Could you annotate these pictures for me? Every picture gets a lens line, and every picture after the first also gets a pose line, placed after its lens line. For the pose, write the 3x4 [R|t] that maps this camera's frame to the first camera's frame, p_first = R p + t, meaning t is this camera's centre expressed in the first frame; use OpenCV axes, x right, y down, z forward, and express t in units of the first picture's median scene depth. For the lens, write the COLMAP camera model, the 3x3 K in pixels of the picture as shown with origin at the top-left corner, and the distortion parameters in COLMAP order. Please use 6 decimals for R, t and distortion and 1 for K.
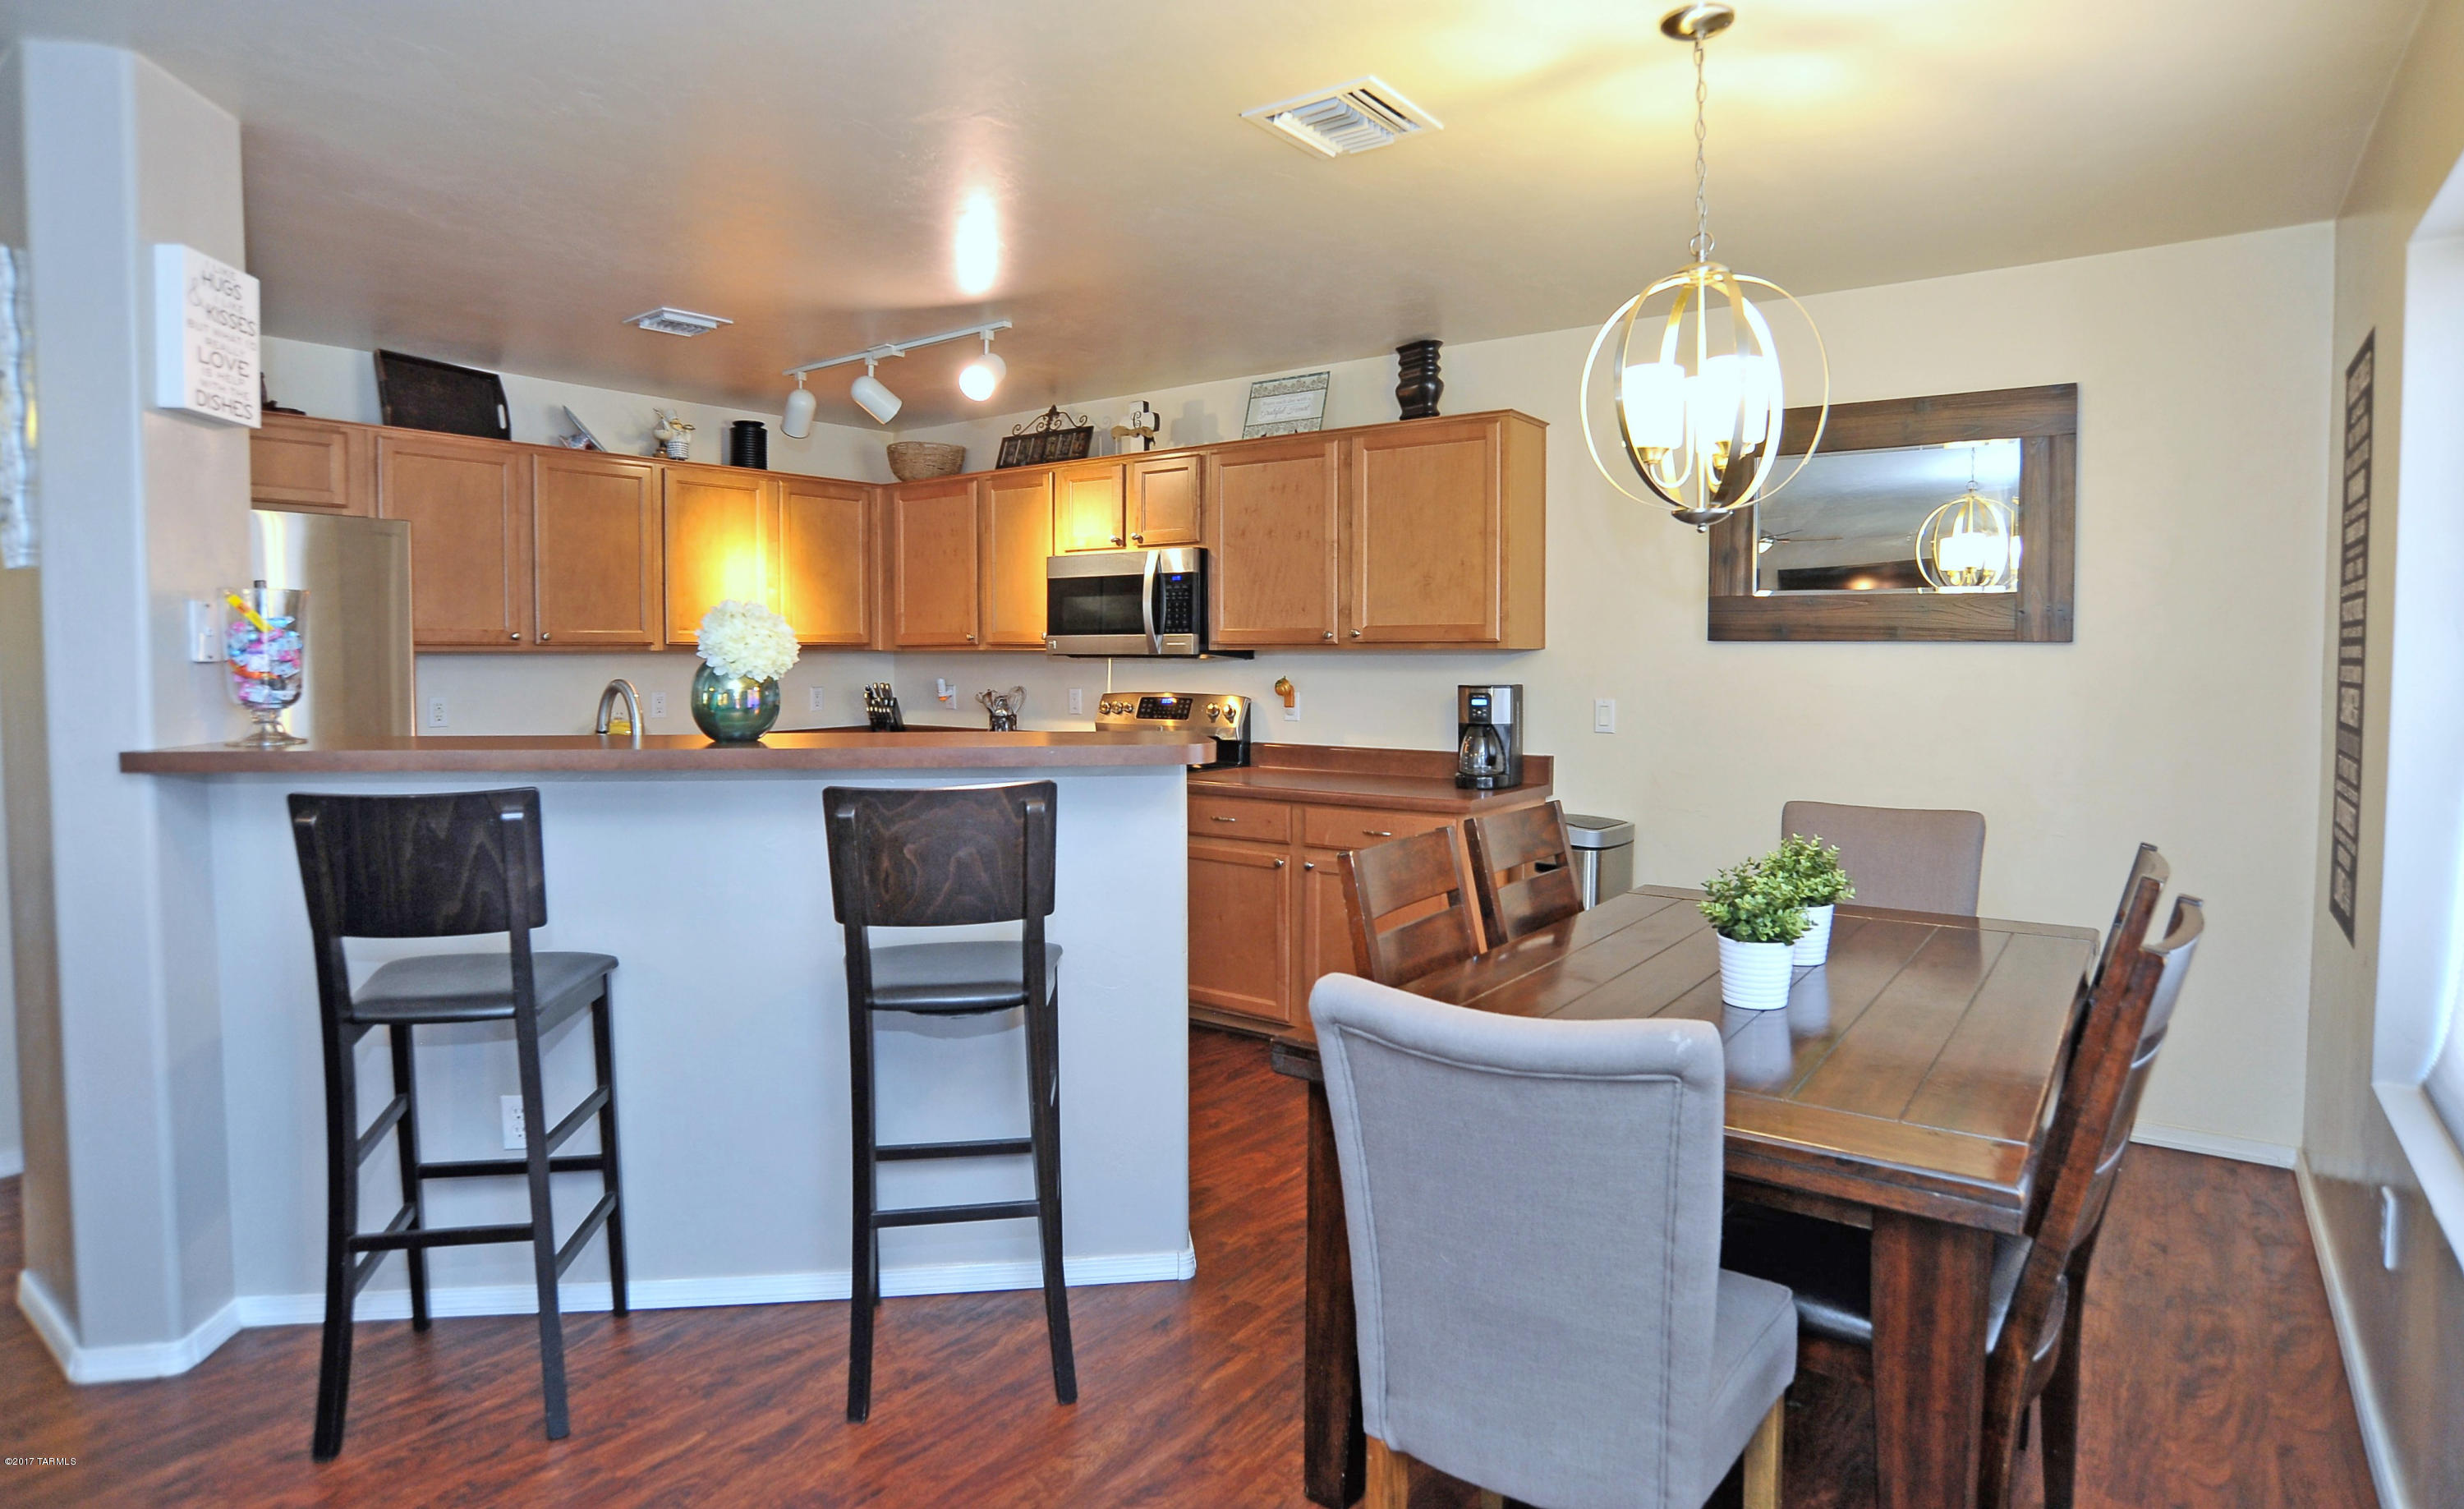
lens RADIAL K [[1304.5, 0, 1236.2], [0, 1304.5, 707.6], [0, 0, 1]] dist [-0.065107, 0.000018]
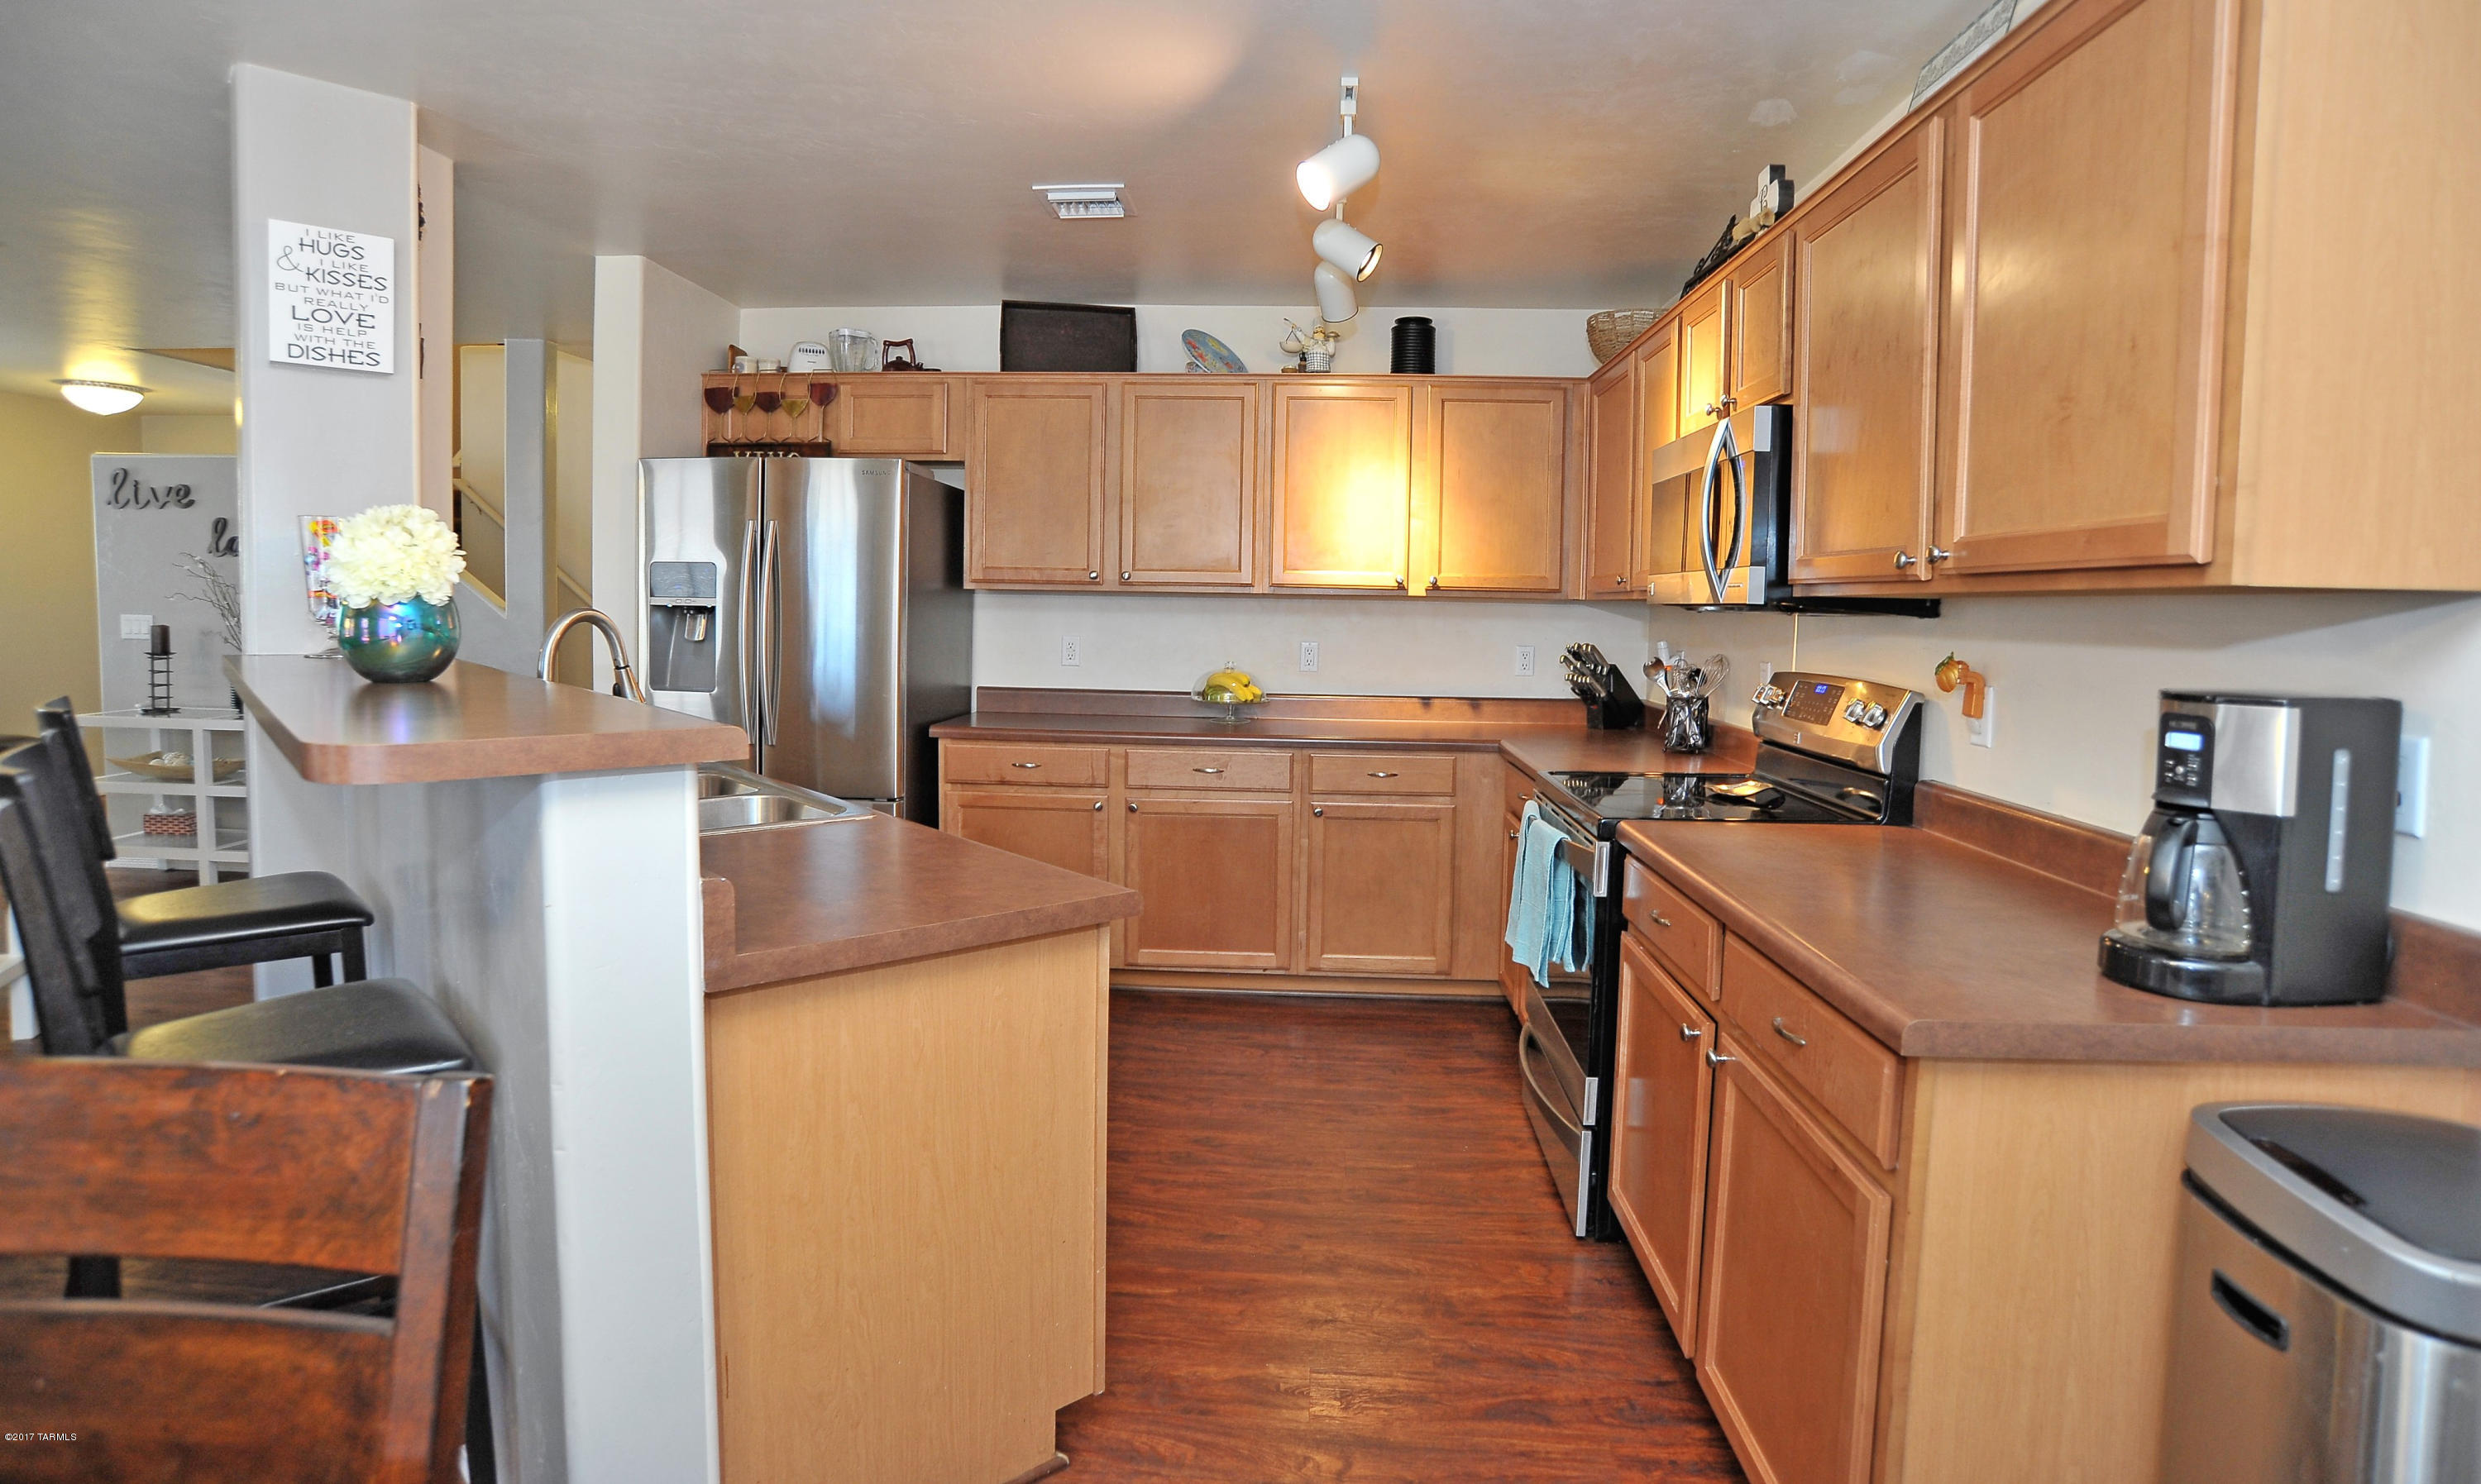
lens RADIAL K [[1268.7, 0, 1238.1], [0, 1268.7, 684.0], [0, 0, 1]] dist [-0.105180, 0.051445]
pose [[0.543995, 0.062306, -0.836772, 0.268015], [-0.054322, 0.997762, 0.038978, -0.015346], [0.837329, 0.024251, 0.546162, 0.513878]]
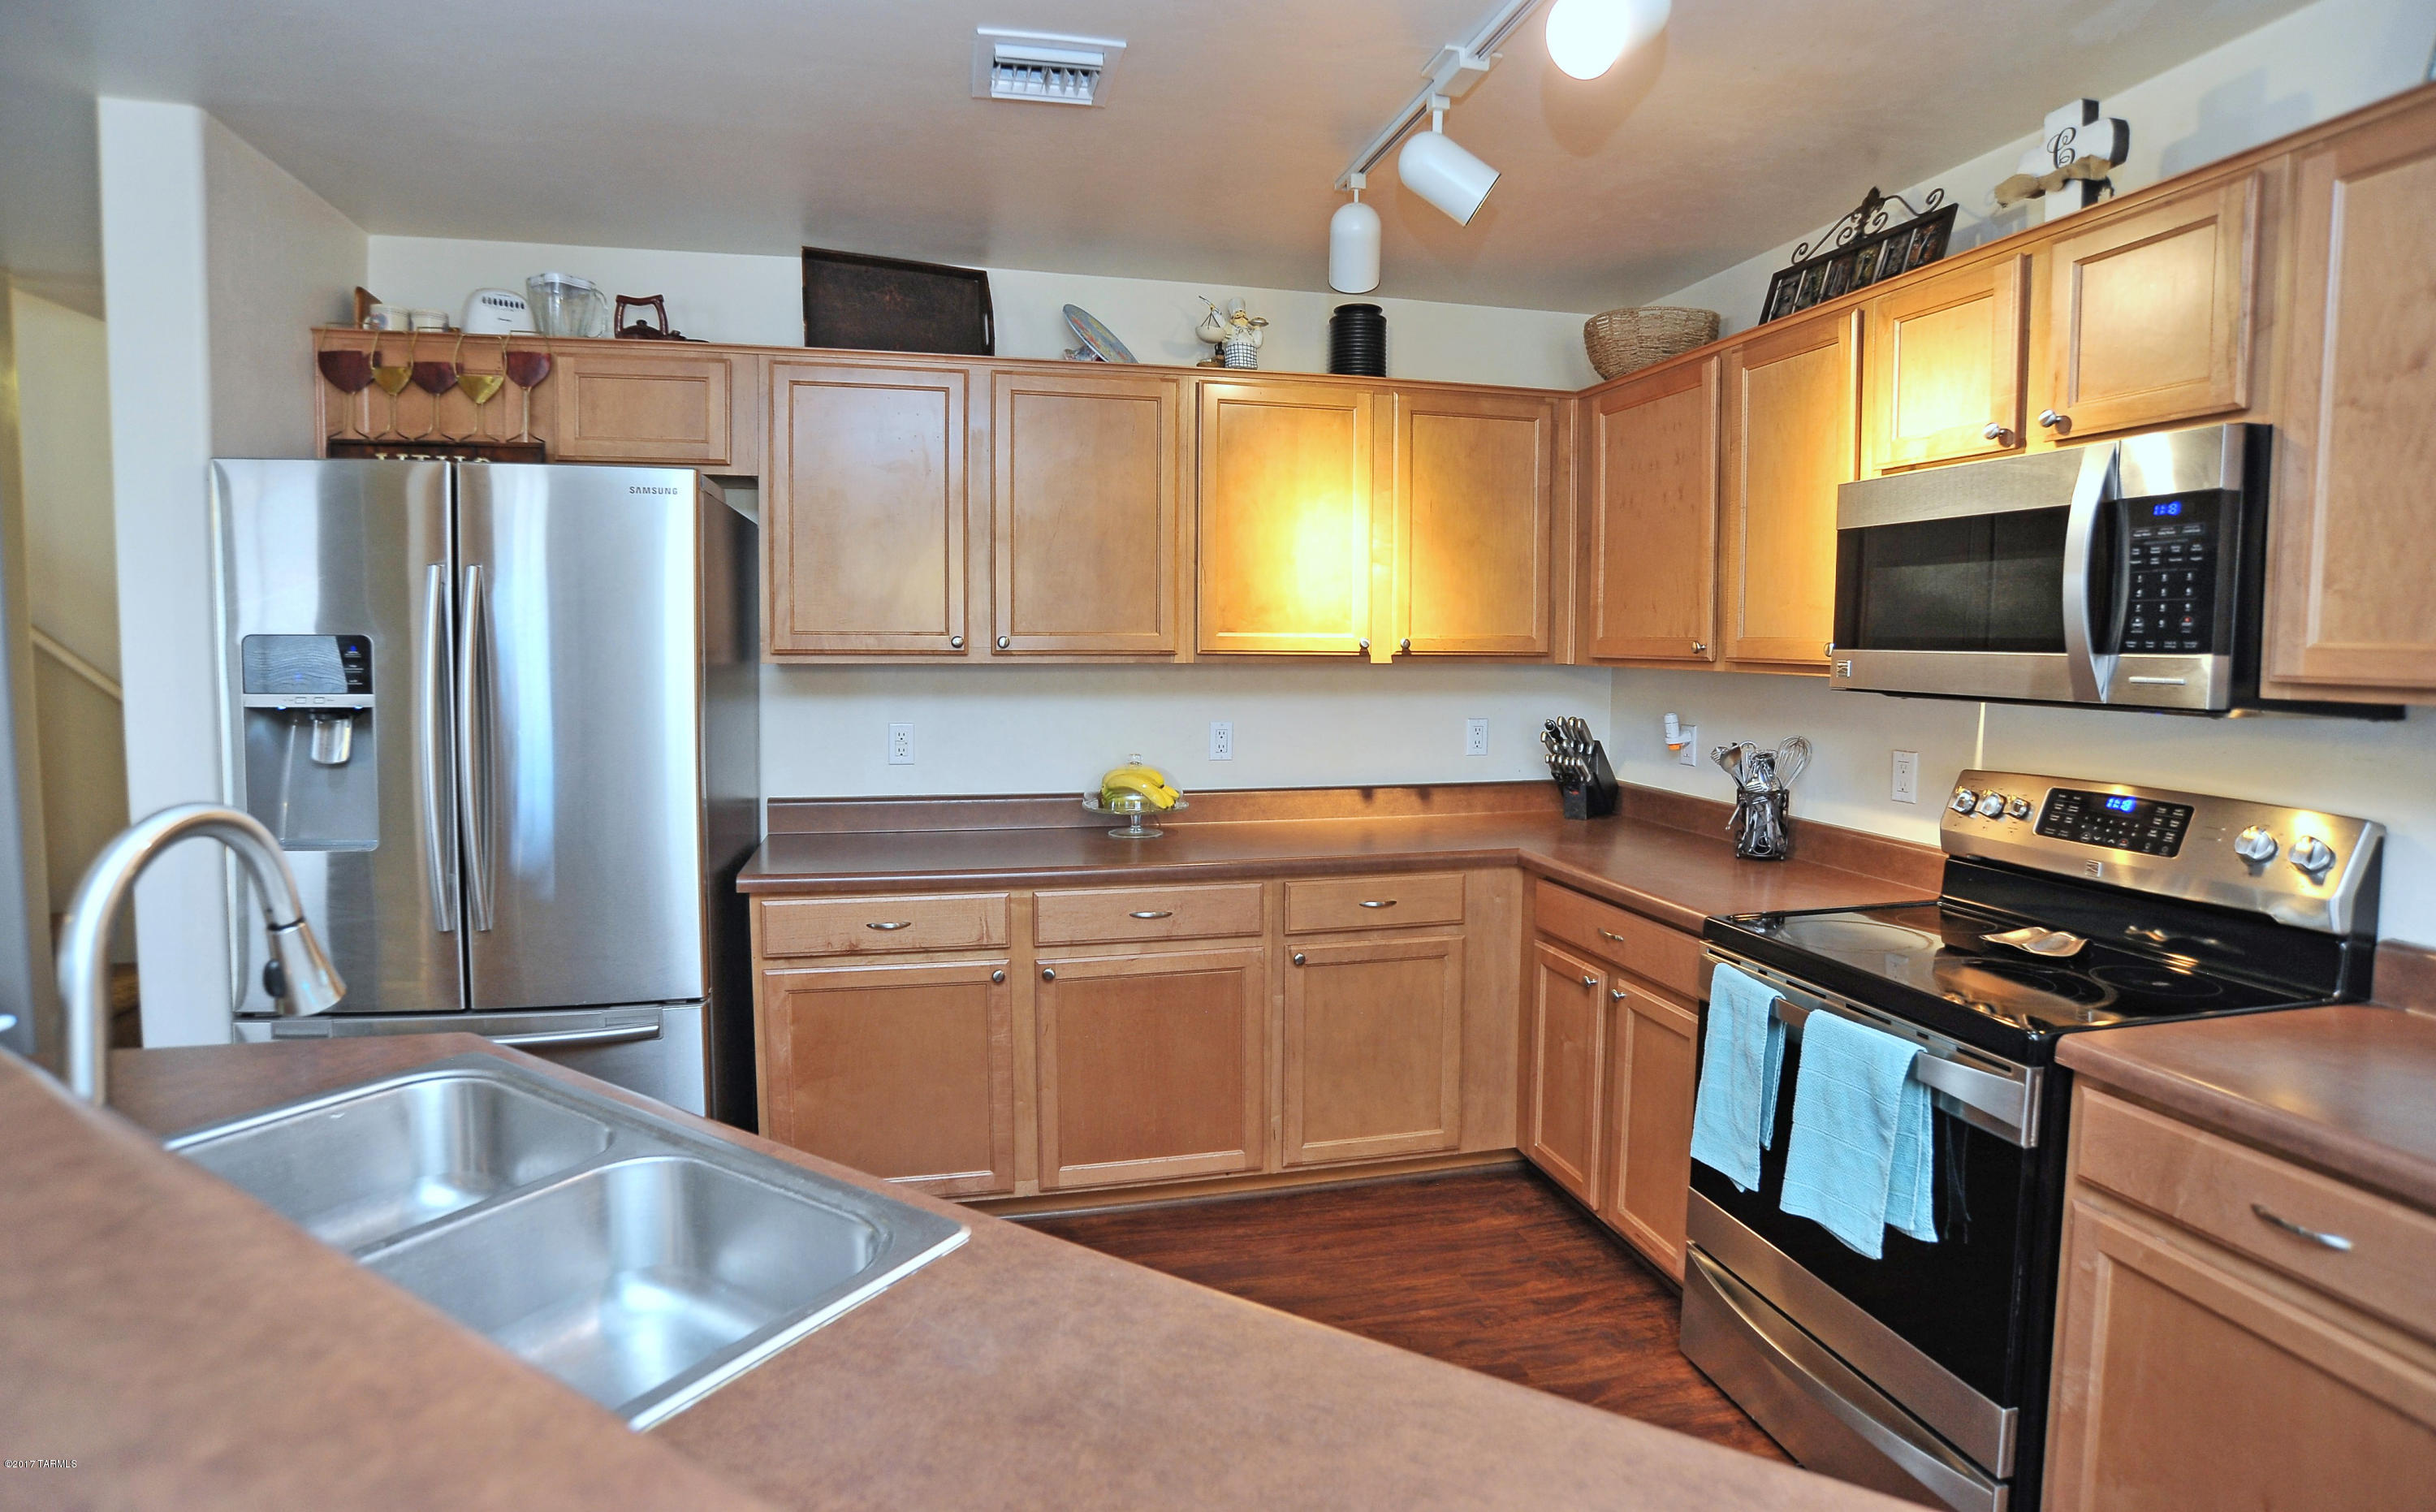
lens RADIAL K [[1239.9, 0, 1216.5], [0, 1239.9, 723.9], [0, 0, 1]] dist [-0.096098, 0.042481]
pose [[0.764226, 0.049653, -0.643034, -0.030689], [-0.034699, 0.998753, 0.035881, -0.036583], [0.644014, -0.005109, 0.764997, 0.525825]]
